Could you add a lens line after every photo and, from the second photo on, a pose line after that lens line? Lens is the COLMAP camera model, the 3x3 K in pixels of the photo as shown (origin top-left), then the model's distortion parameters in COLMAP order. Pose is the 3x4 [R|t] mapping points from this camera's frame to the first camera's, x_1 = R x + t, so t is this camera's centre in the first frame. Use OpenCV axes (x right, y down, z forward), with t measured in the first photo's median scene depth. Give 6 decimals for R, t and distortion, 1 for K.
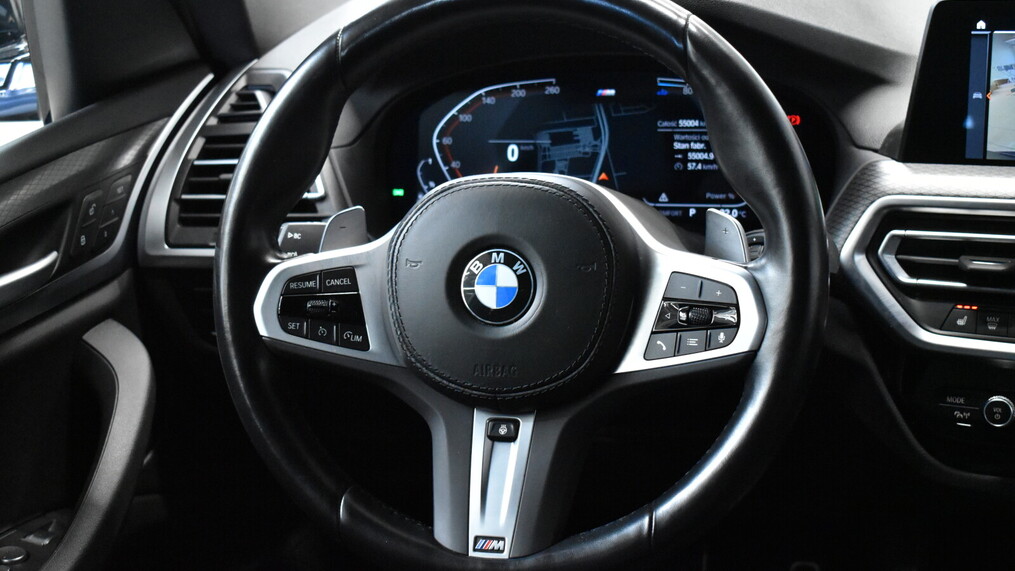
lens RADIAL K [[1562.9, 0, 507.5], [0, 1562.9, 285.5], [0, 0, 1]] dist [-0.029789, 0.003104]
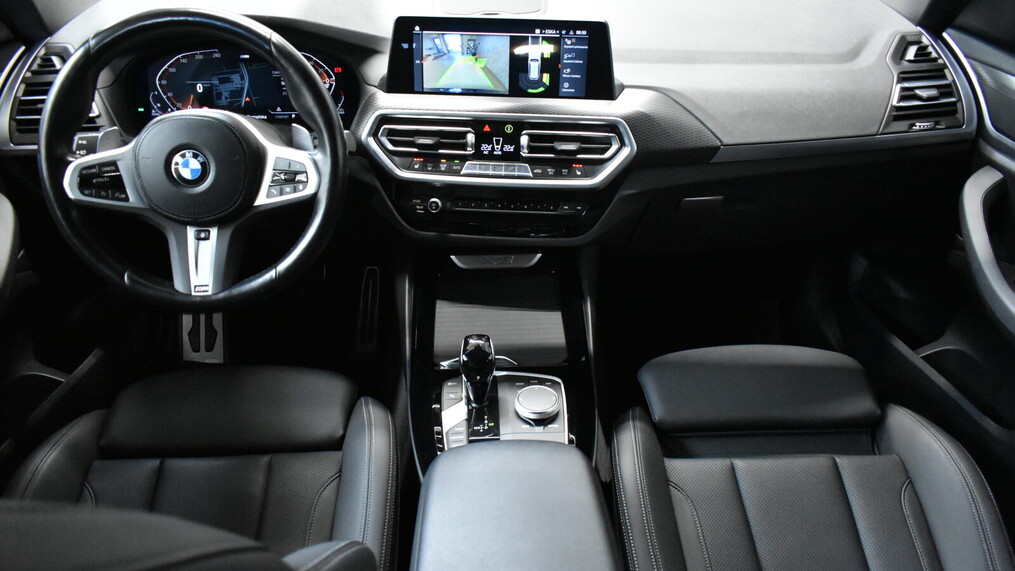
lens RADIAL K [[788.5, 0, 507.5], [0, 788.5, 285.5], [0, 0, 1]] dist [-0.005835, 0.000564]
pose [[0.948396, -0.104931, 0.299224, 0.058174], [0.034747, 0.972367, 0.230857, -0.069030], [-0.315179, -0.208547, 0.925835, -0.133496]]
